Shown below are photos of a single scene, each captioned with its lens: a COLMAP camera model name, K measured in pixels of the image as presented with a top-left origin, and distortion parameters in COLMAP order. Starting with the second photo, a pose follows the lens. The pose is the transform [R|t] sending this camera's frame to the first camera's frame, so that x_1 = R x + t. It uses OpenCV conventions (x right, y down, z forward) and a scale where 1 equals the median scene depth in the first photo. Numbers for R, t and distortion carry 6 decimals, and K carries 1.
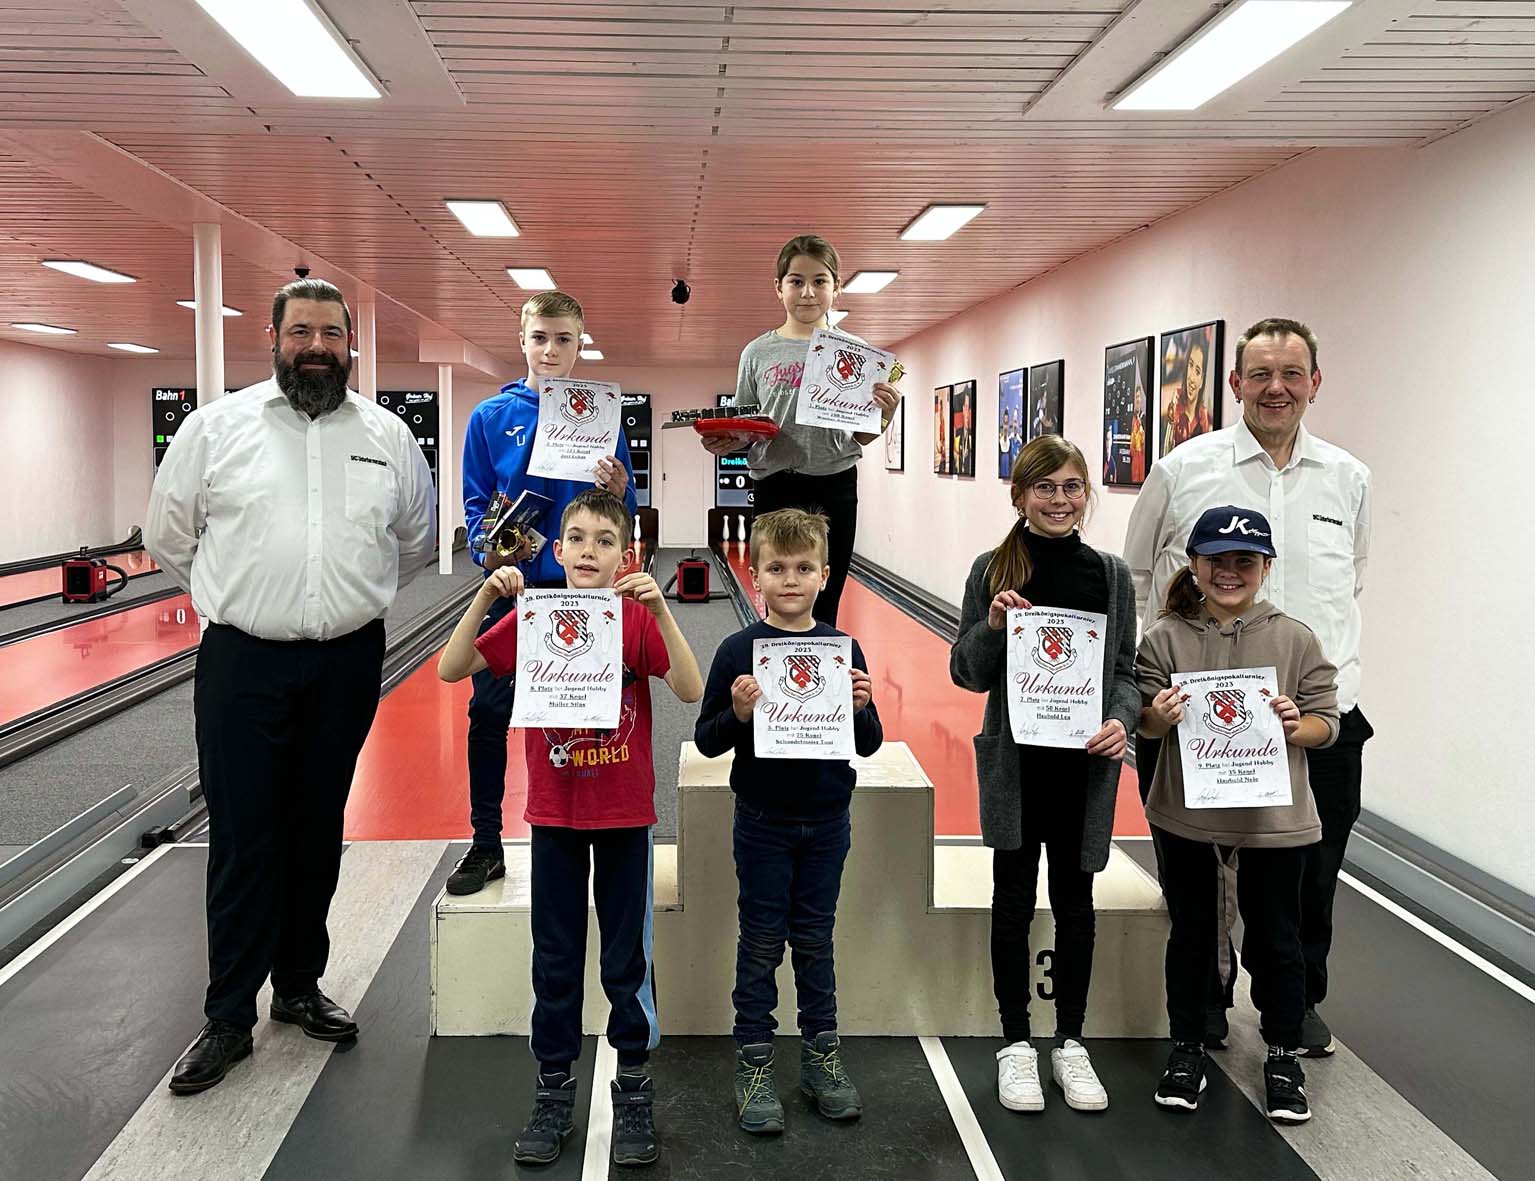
lens RADIAL K [[1560.3, 0, 739.4], [0, 1560.3, 544.7], [0, 0, 1]] dist [0.136195, -0.238721]
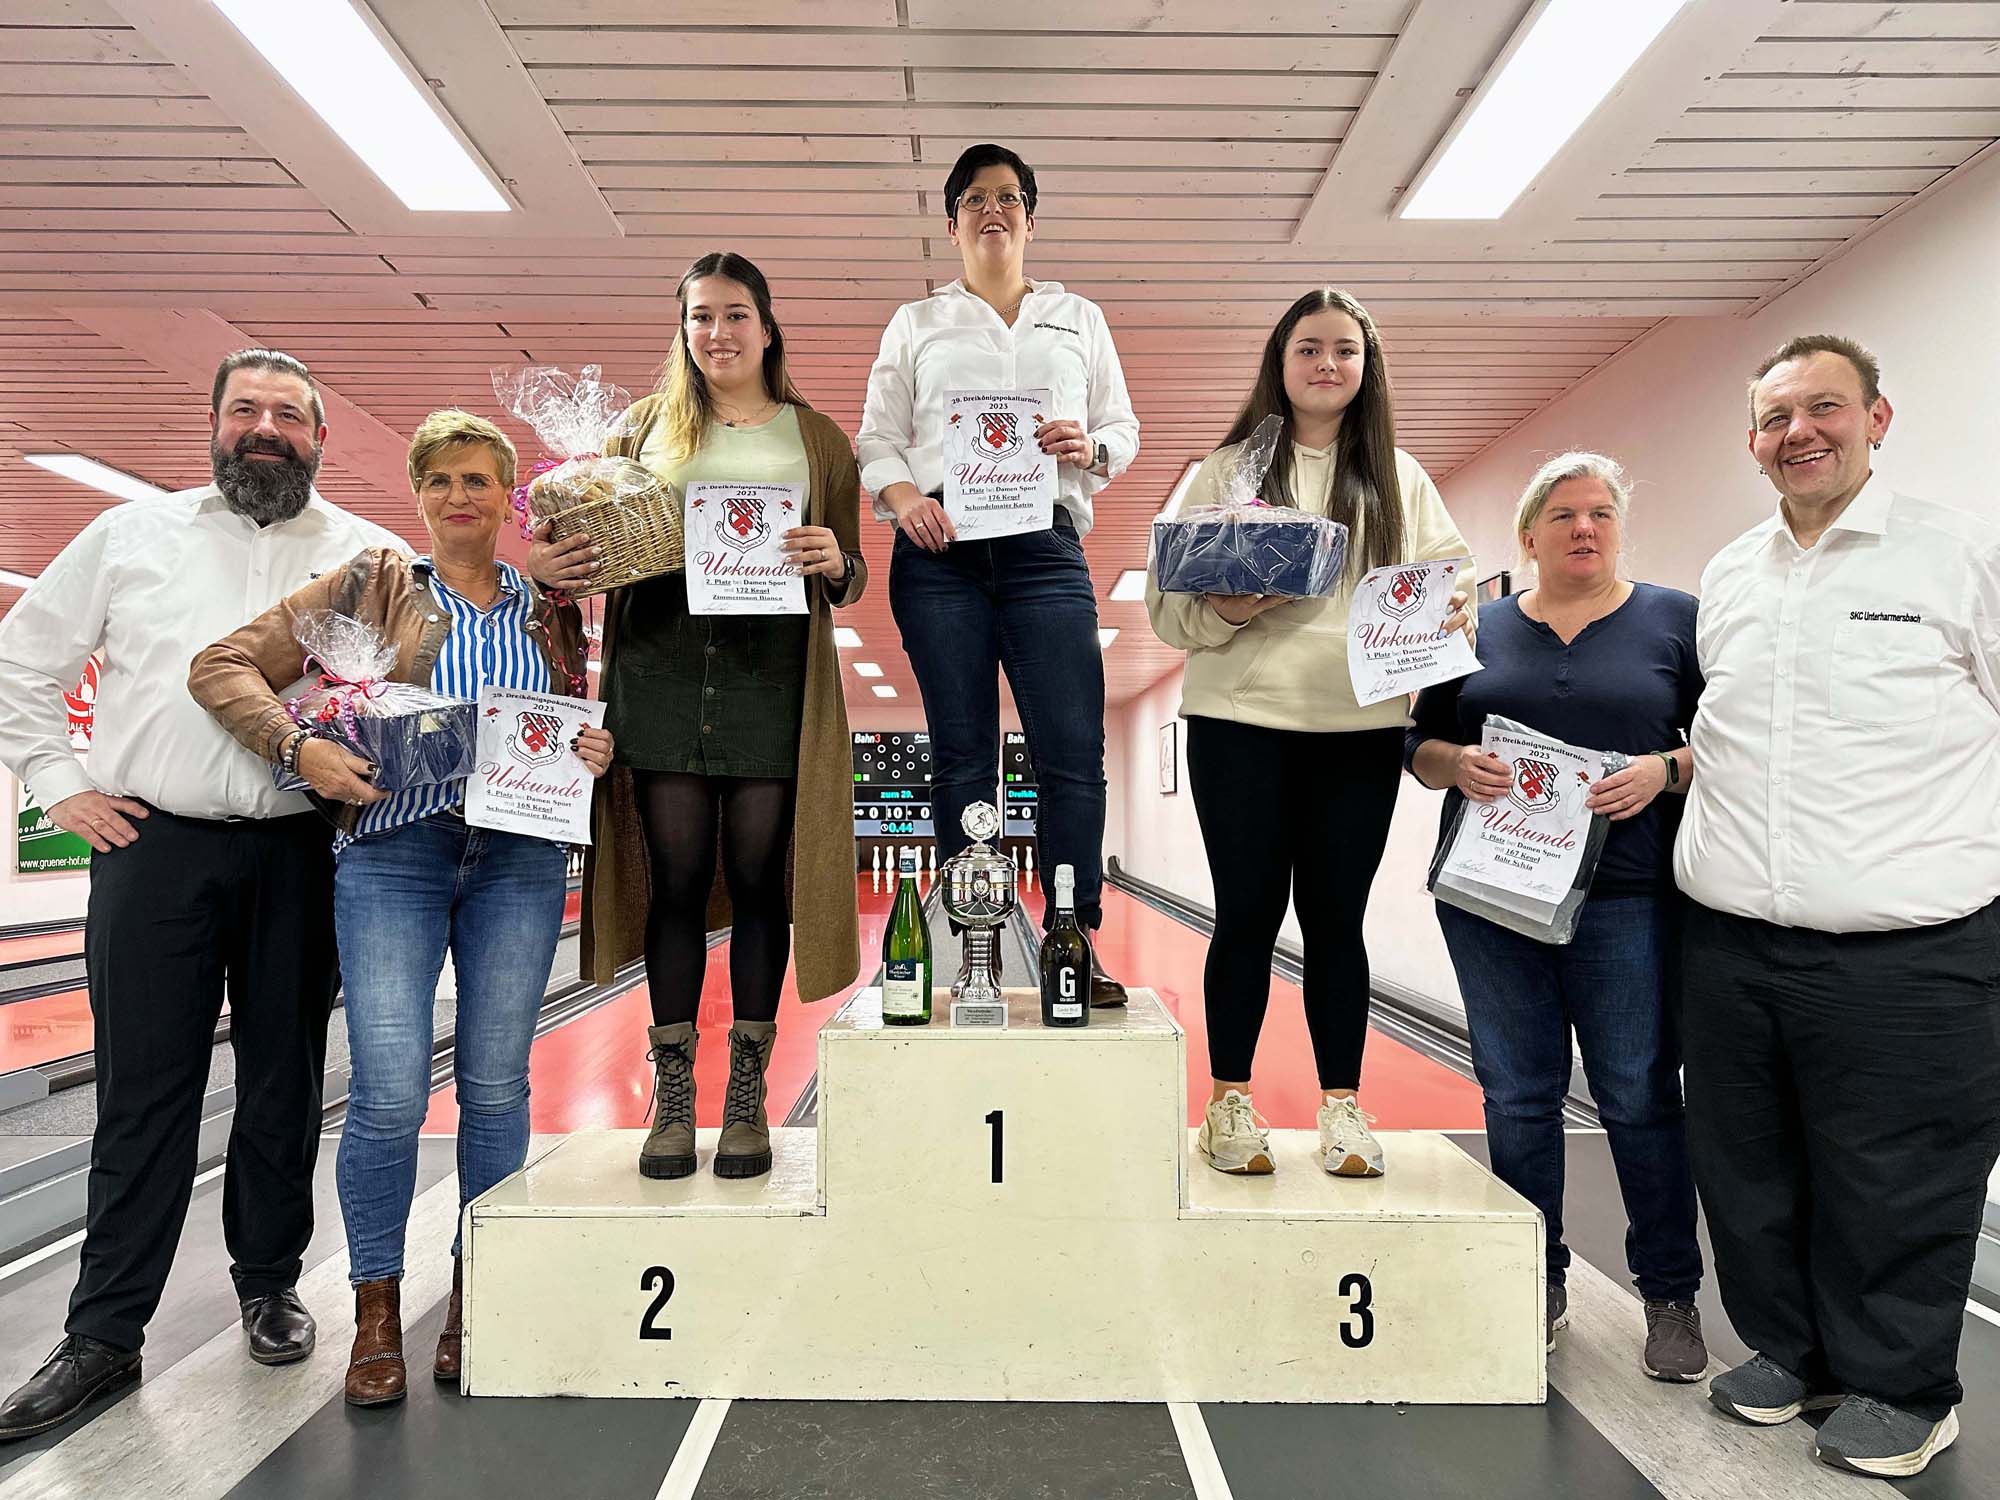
lens RADIAL K [[1388.3, 0, 1002.1], [0, 1388.3, 772.2], [0, 0, 1]] dist [0.025375, -0.028436]
pose [[0.999618, -0.005682, -0.027061, 0.052965], [0.003293, 0.996157, -0.087519, 0.081851], [0.027454, 0.087397, 0.995795, 0.331591]]
